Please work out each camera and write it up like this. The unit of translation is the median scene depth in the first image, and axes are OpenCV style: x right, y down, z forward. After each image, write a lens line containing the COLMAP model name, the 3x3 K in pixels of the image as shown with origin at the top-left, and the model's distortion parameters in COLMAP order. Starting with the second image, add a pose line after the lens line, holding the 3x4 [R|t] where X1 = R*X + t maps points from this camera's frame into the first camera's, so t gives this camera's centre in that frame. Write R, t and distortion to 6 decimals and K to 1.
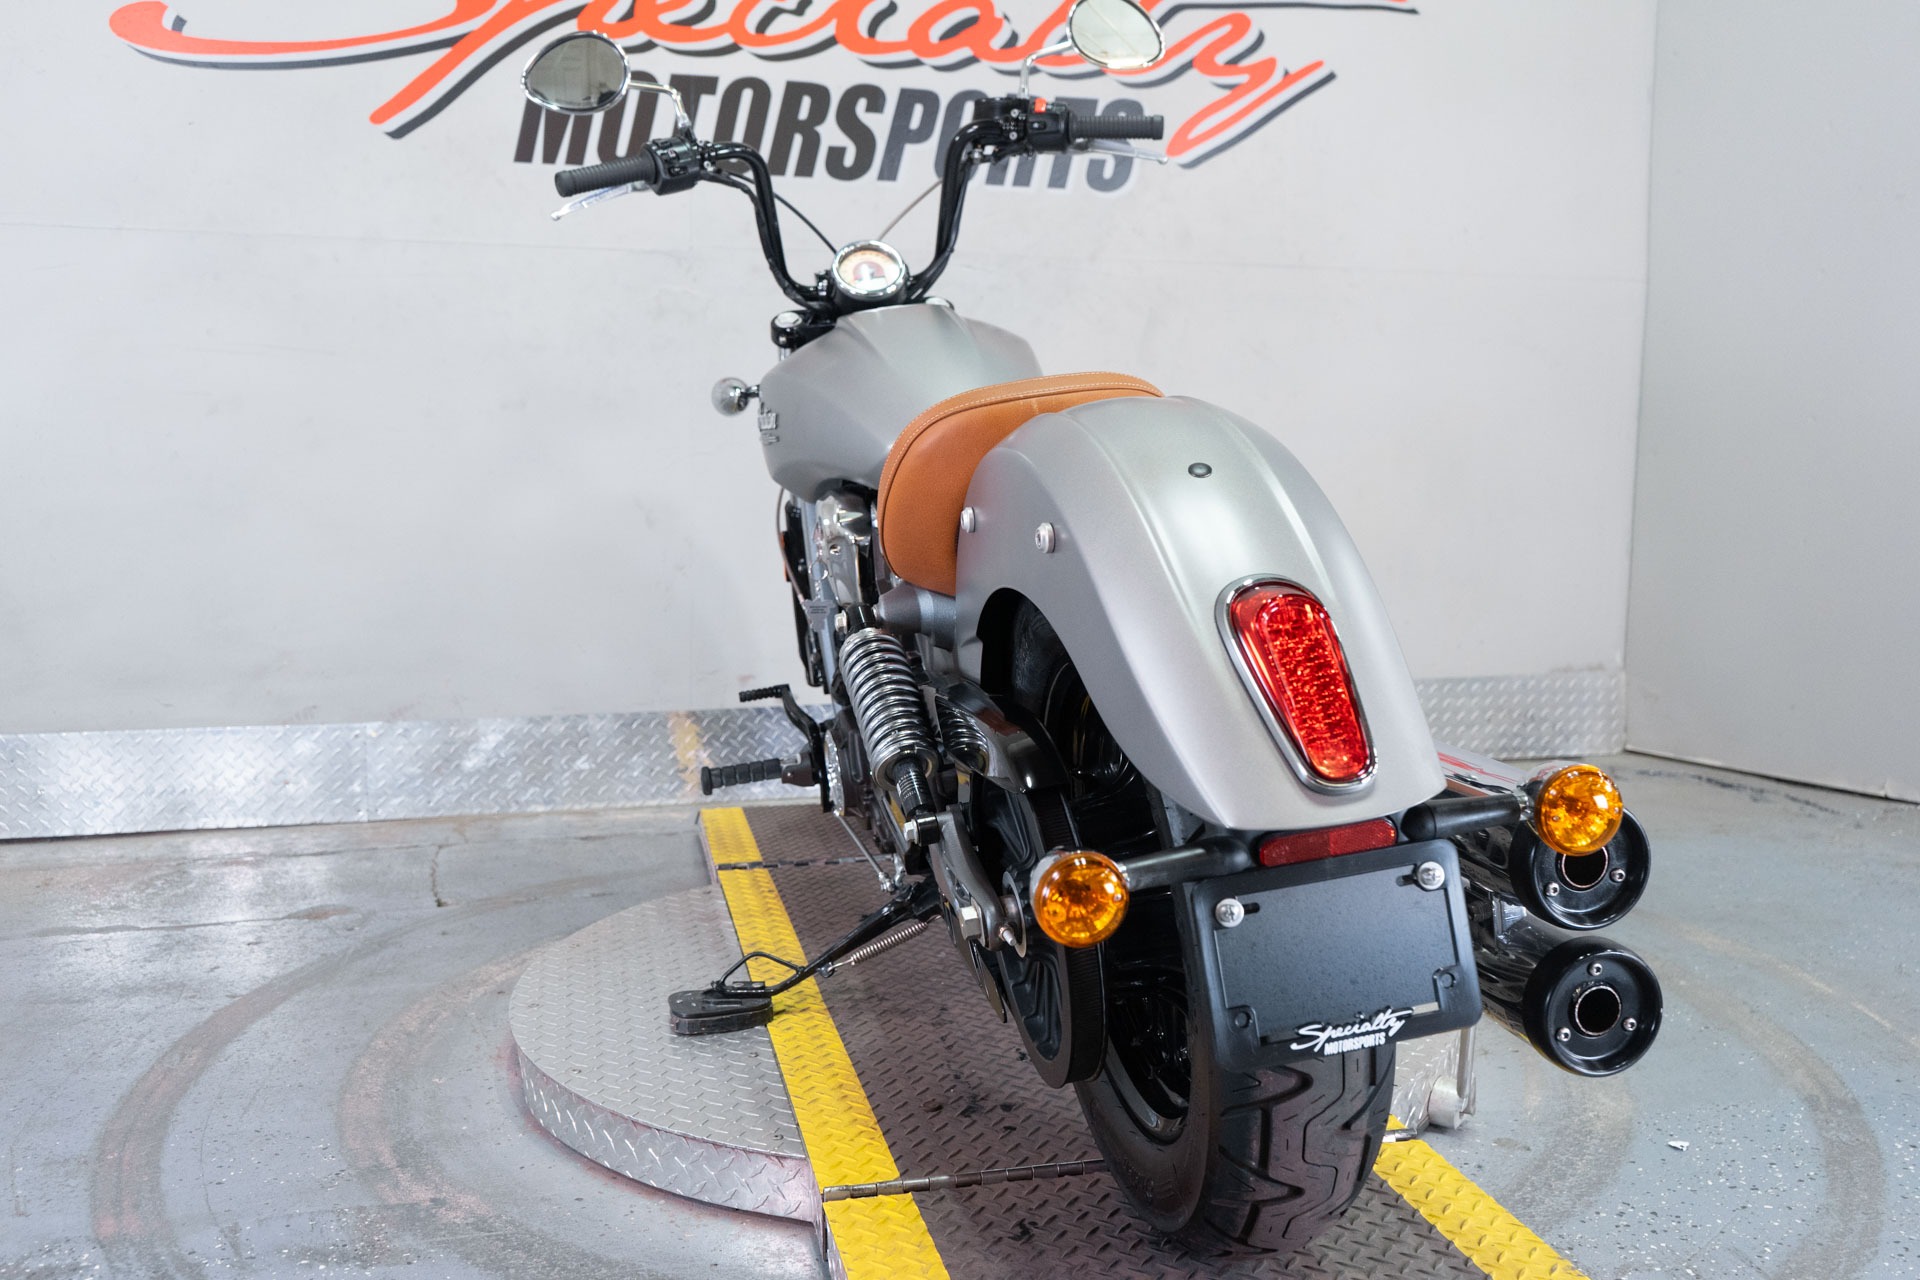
lens RADIAL K [[1747.4, 0, 973.8], [0, 1747.4, 639.3], [0, 0, 1]] dist [-0.009040, 0.011695]
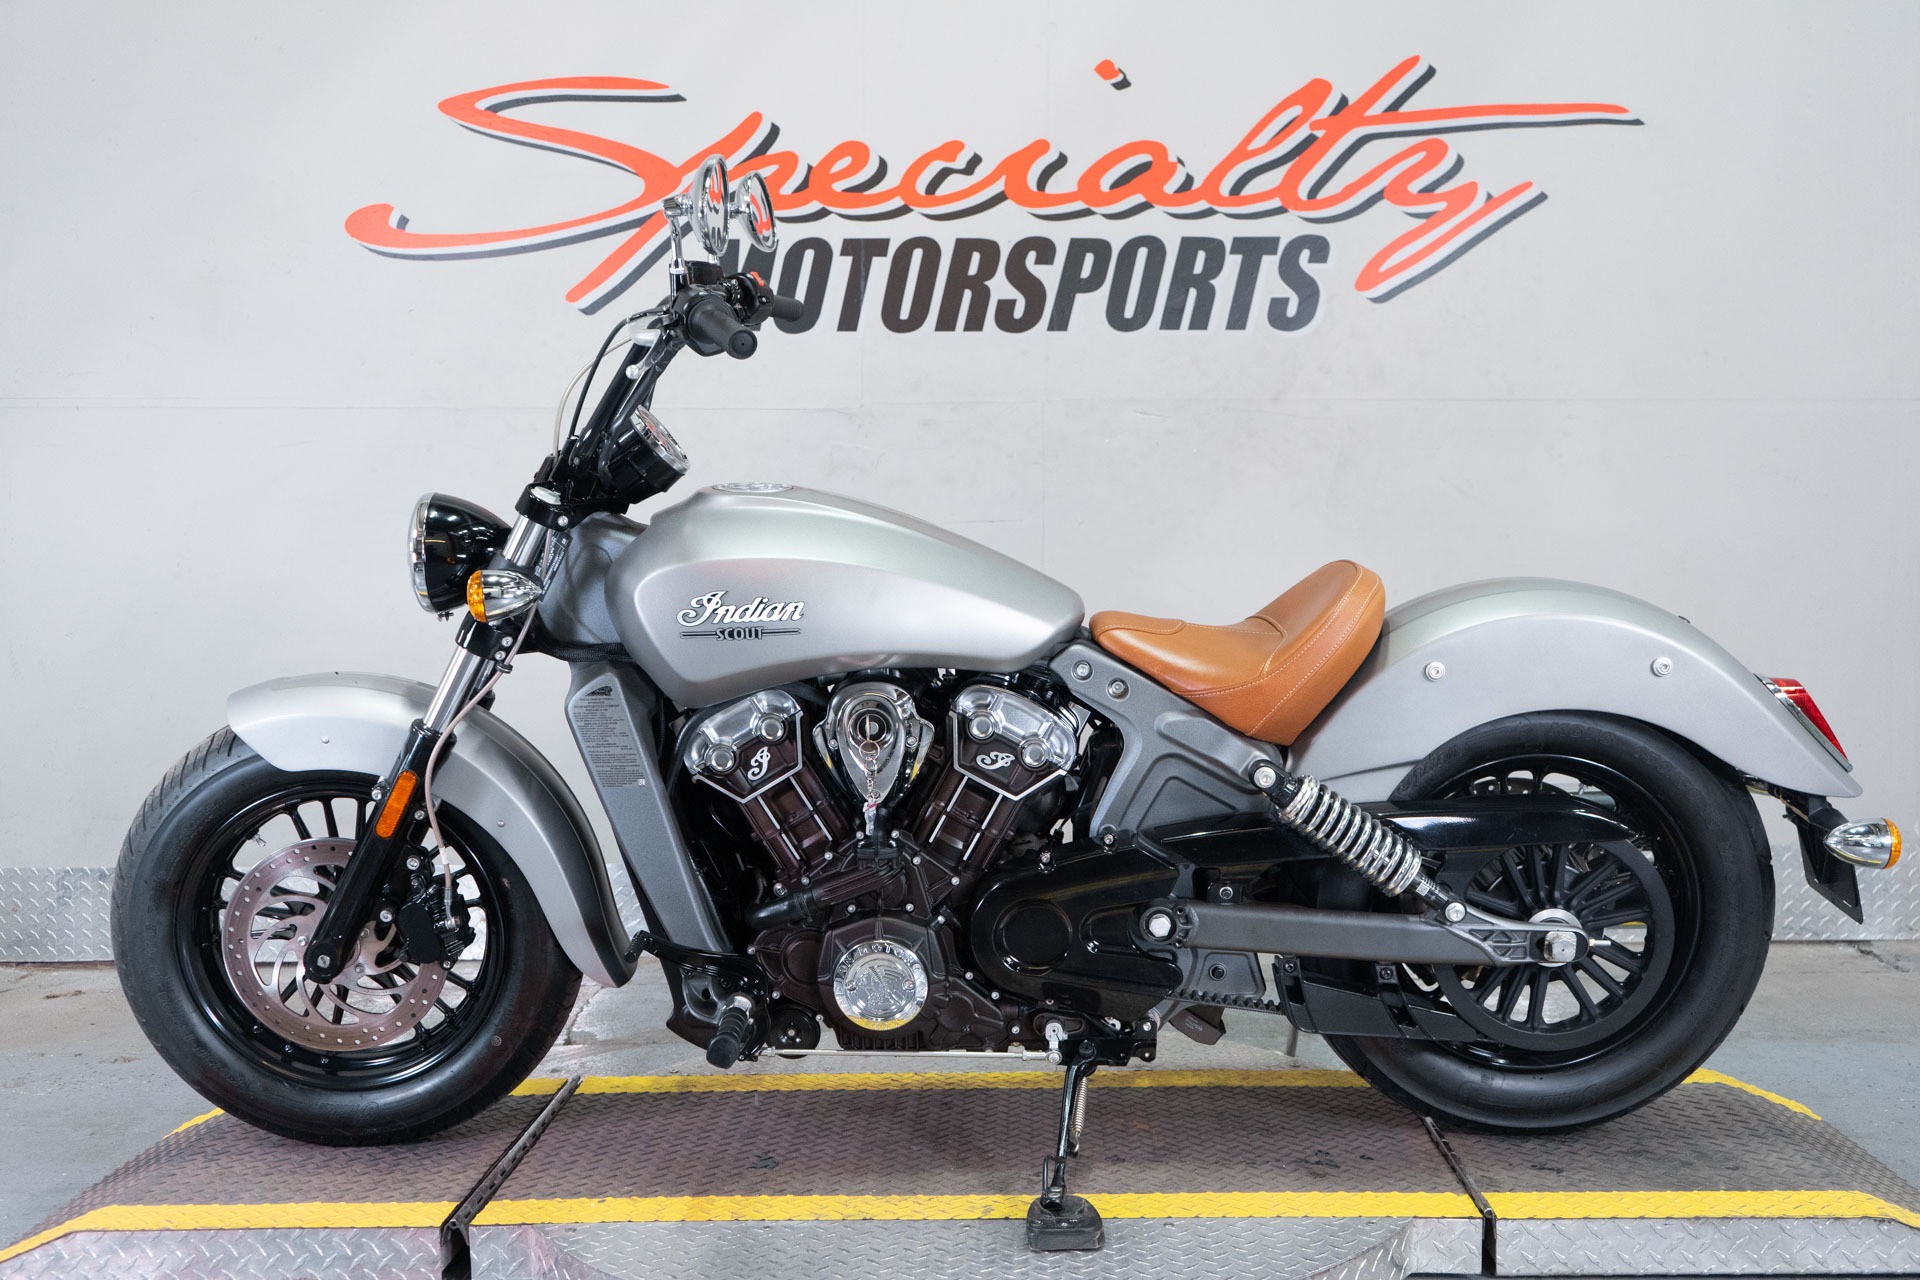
lens RADIAL K [[1931.7, 0, 951.4], [0, 1931.7, 633.9], [0, 0, 1]] dist [-0.001454, 0.000000]
pose [[0.967378, -0.001217, -0.253335, 0.173553], [-0.015849, 0.997739, -0.065315, -0.018137], [0.252842, 0.067199, 0.965171, -0.065888]]
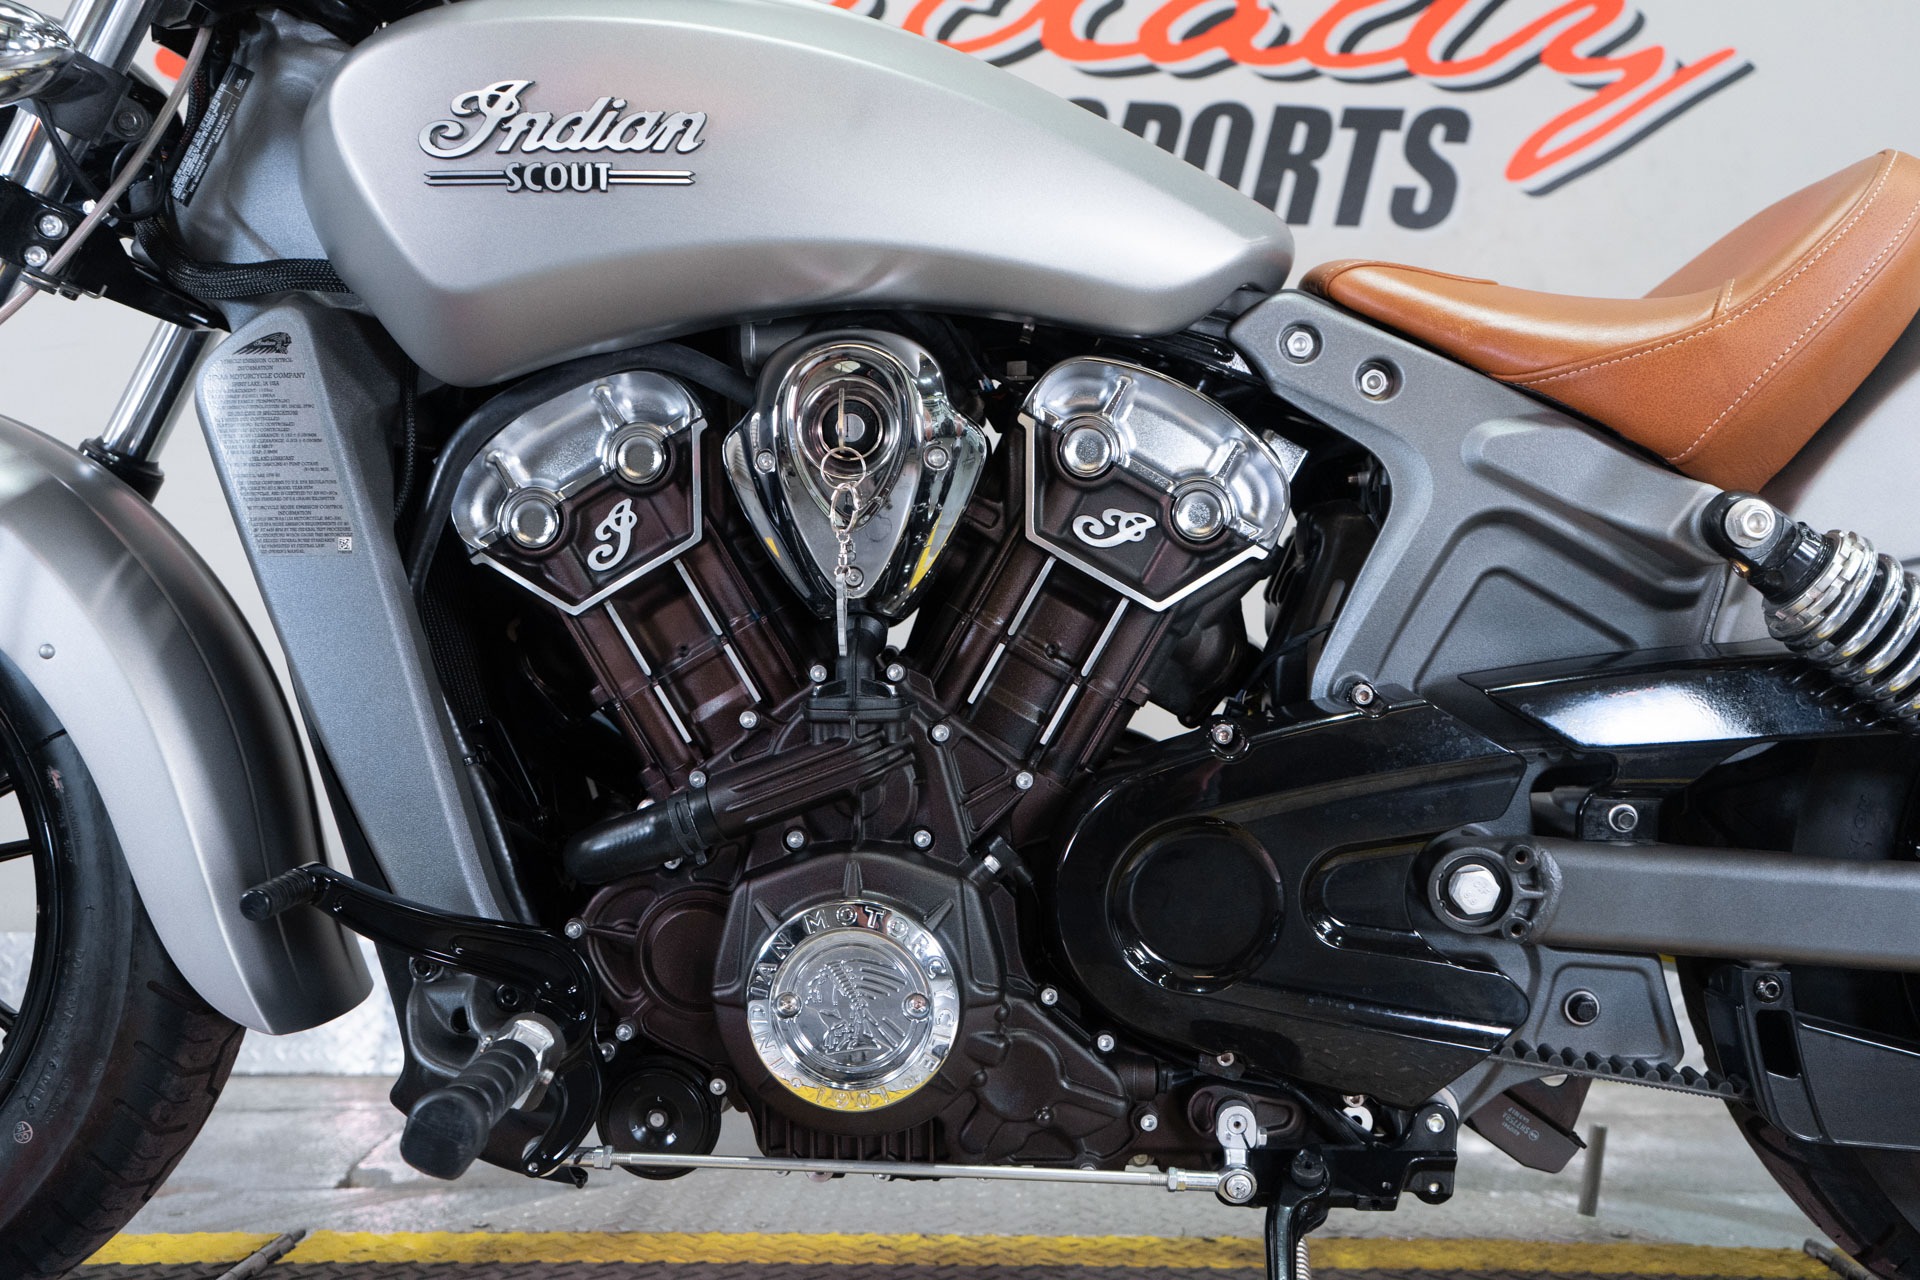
lens RADIAL K [[1747.4, 0, 942.0], [0, 1747.4, 628.0], [0, 0, 1]] dist [-0.009040, 0.011695]
pose [[0.971031, -0.008309, -0.238809, 0.058377], [-0.038821, 0.980632, -0.191972, 0.053442], [0.235779, 0.195681, 0.951902, 0.316554]]
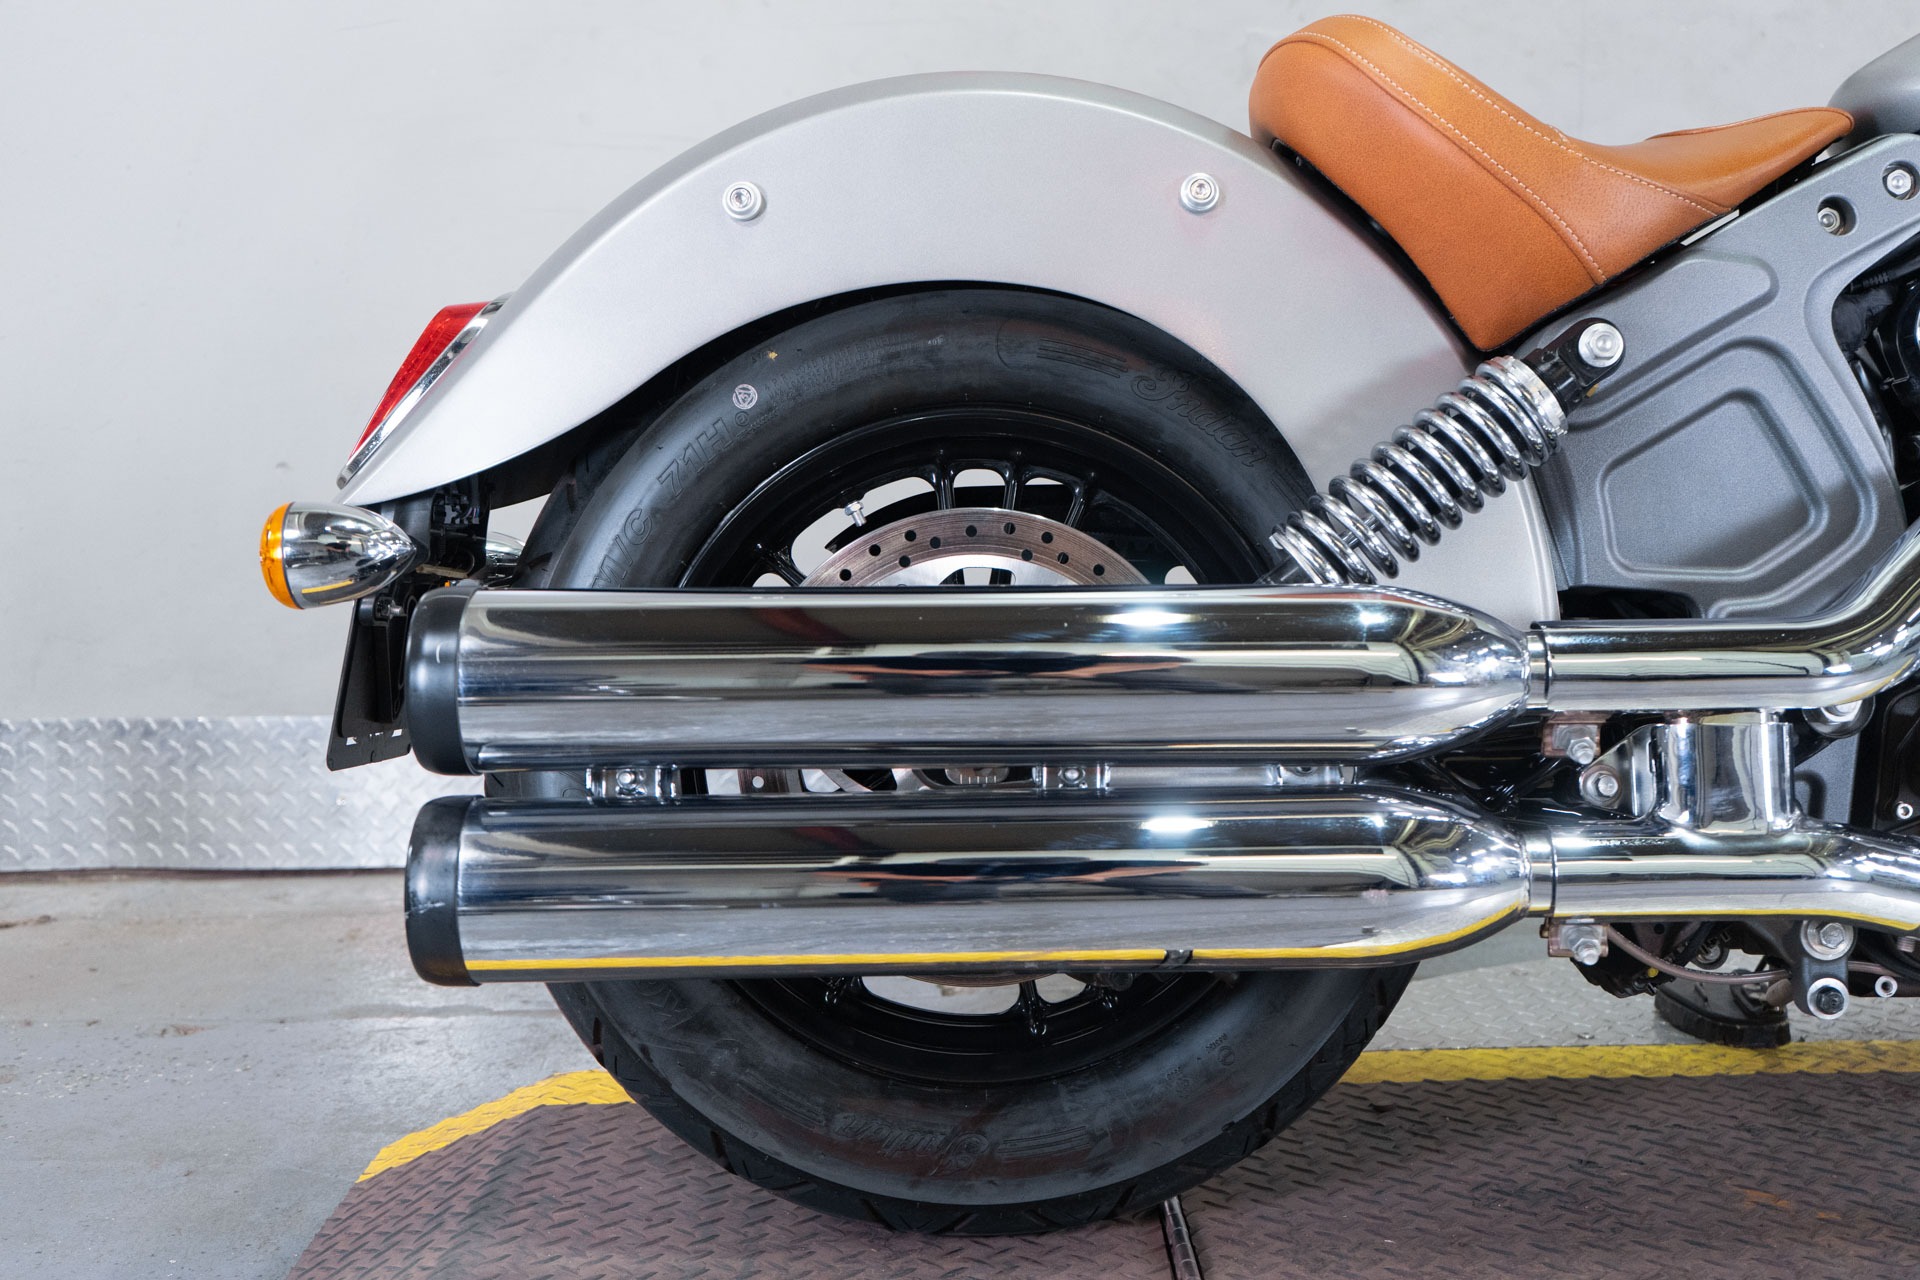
lens RADIAL K [[2203.0, 0, 968.4], [0, 2203.0, 646.1], [0, 0, 1]] dist [0.005241, 0.000000]
pose [[0.980001, 0.008041, -0.198831, -0.118335], [-0.009716, 0.999925, -0.007449, 0.029198], [0.198757, 0.009231, 0.980005, 0.194776]]
